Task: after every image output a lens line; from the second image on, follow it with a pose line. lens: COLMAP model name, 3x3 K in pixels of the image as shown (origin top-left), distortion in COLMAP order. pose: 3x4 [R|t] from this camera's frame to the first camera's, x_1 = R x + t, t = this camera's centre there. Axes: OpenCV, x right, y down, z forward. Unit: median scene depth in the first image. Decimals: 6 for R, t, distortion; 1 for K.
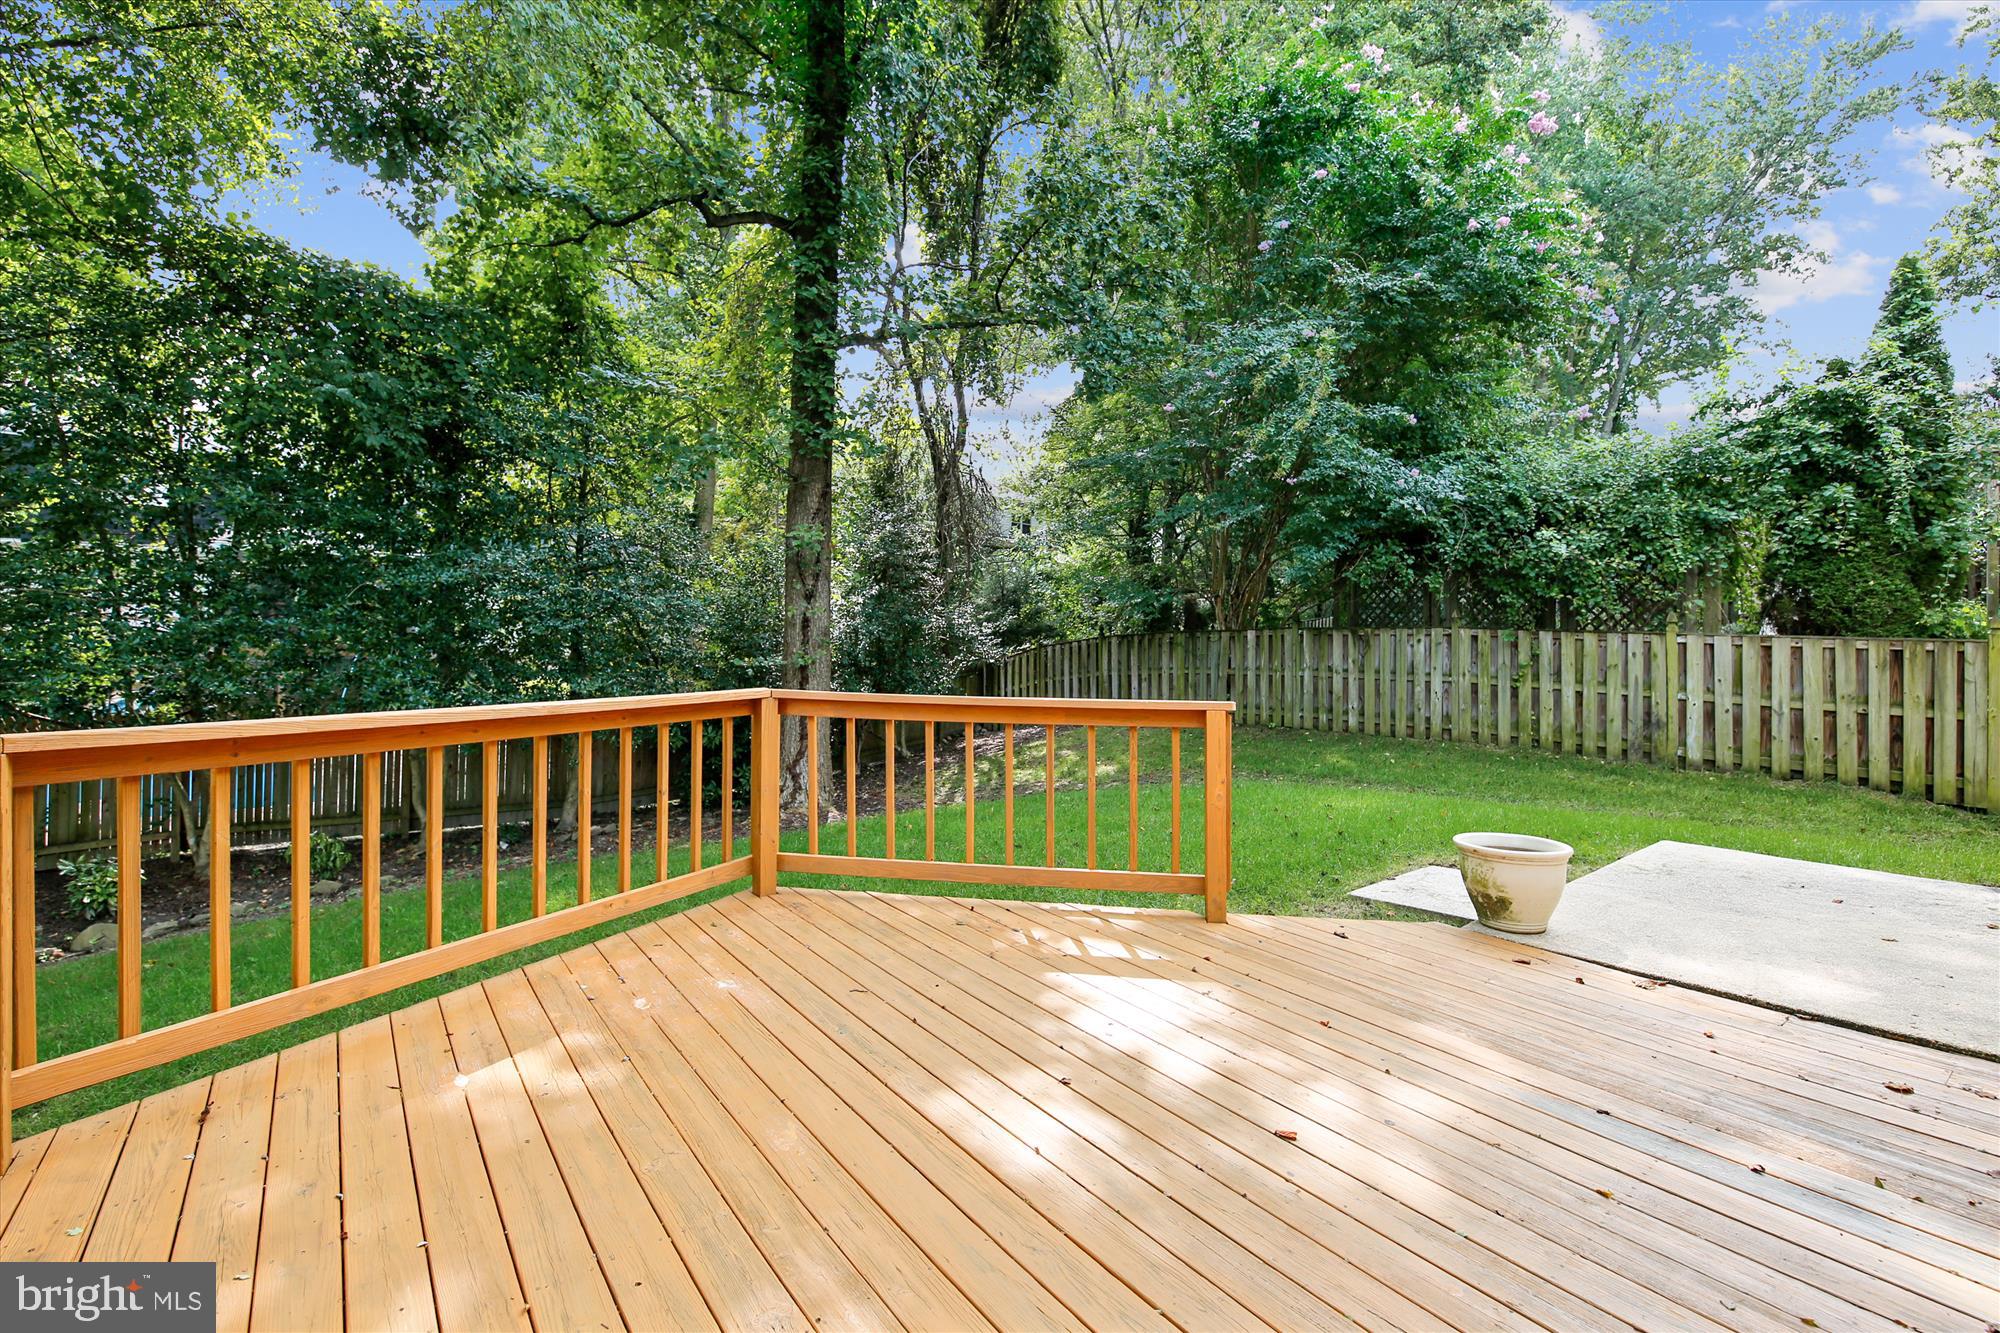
lens RADIAL K [[884.3, 0, 1000.6], [0, 884.3, 621.0], [0, 0, 1]] dist [0.001042, -0.000114]
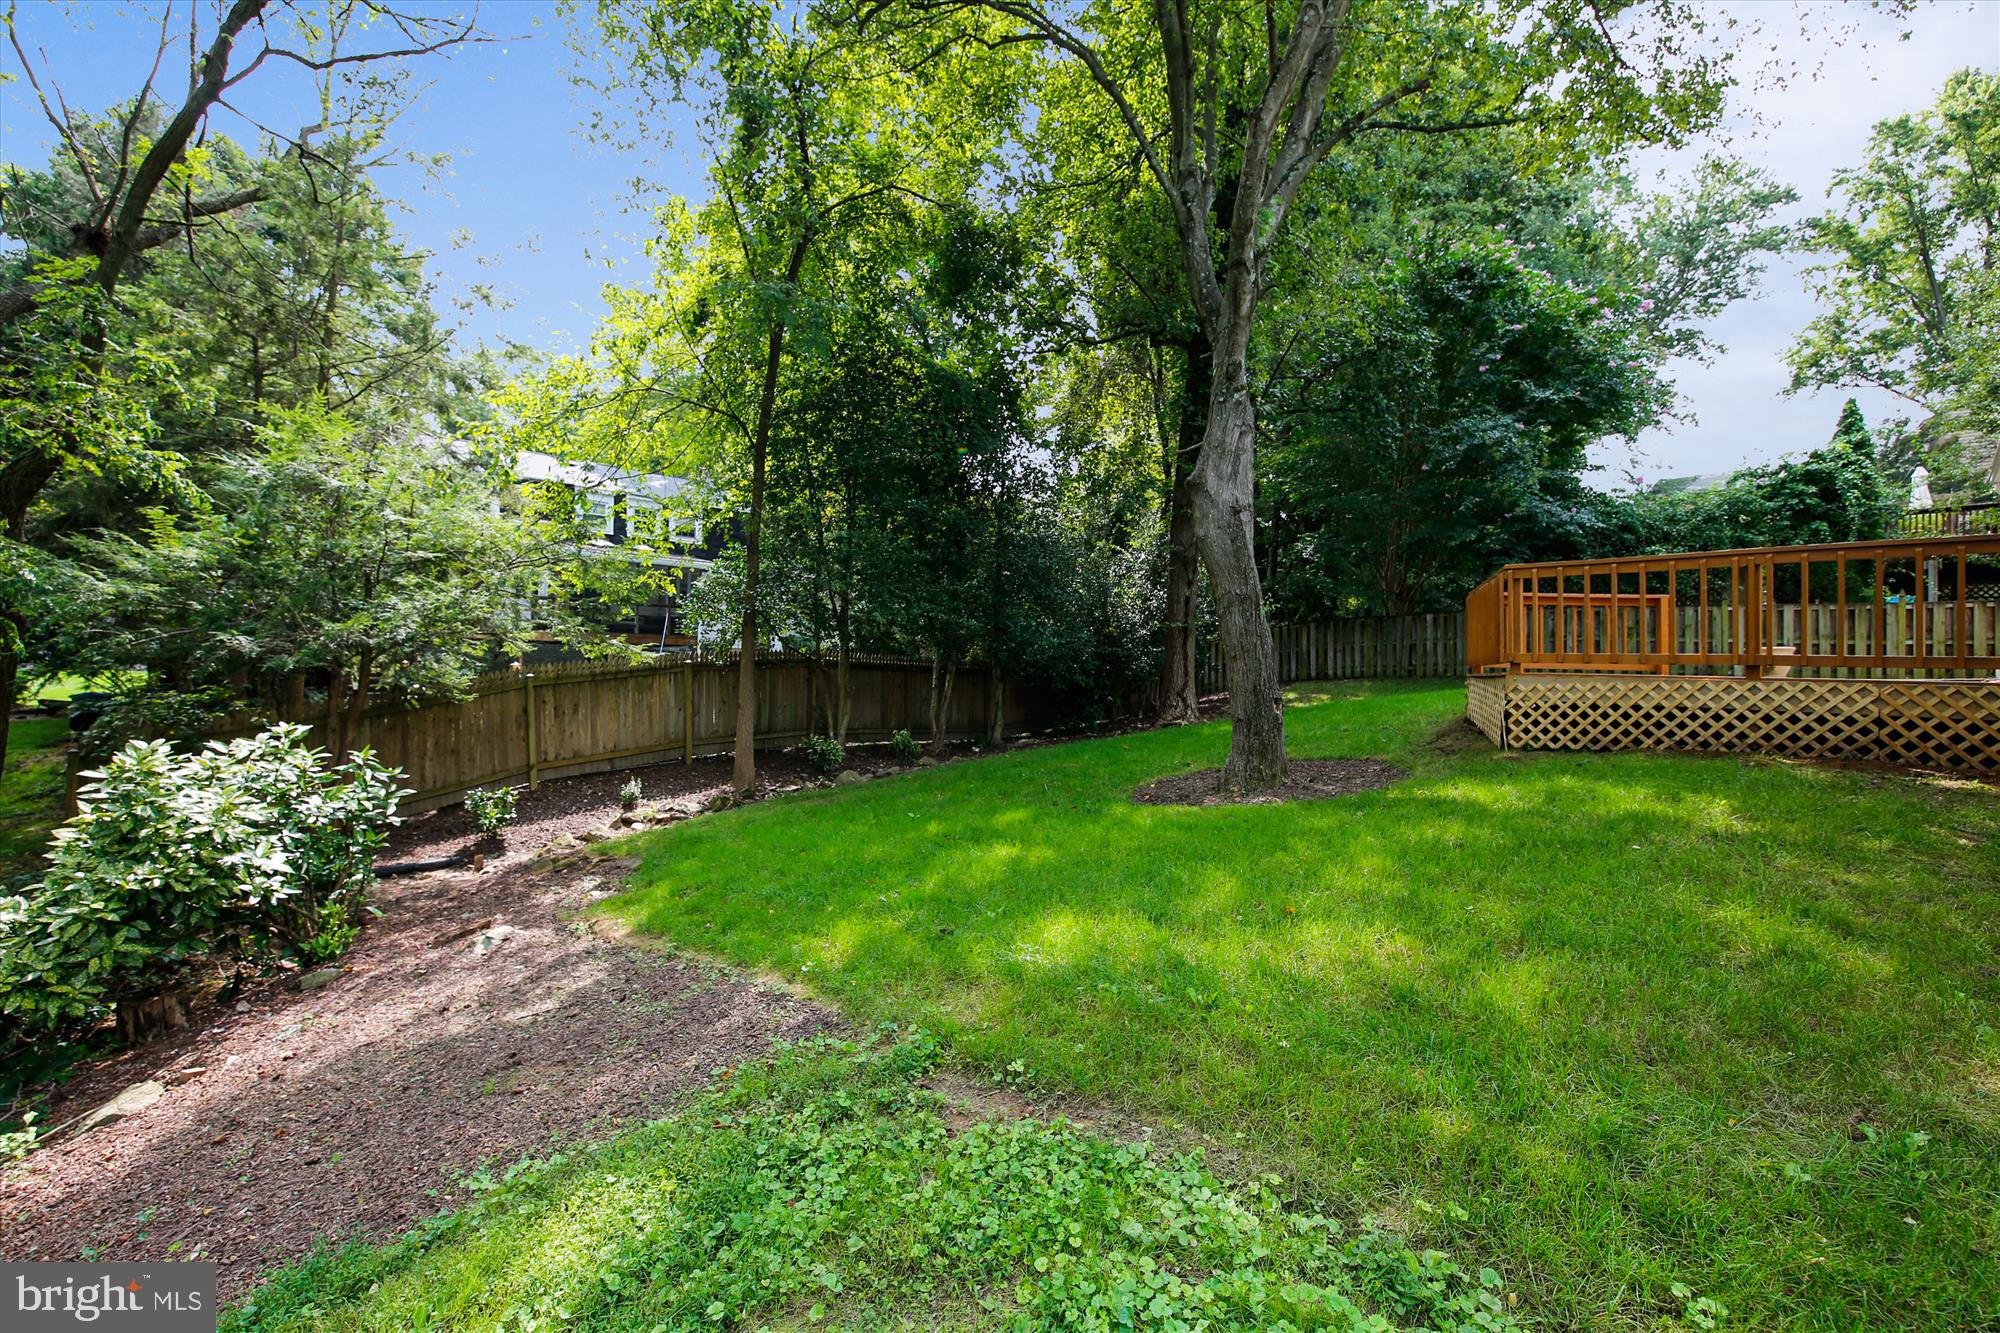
lens RADIAL K [[851.6, 0, 1007.3], [0, 851.6, 650.7], [0, 0, 1]] dist [0.004644, -0.005167]
pose [[0.997054, 0.005250, 0.076517, -0.784271], [-0.005008, 0.999982, -0.003351, 0.116530], [-0.076533, 0.002958, 0.997063, -0.570783]]
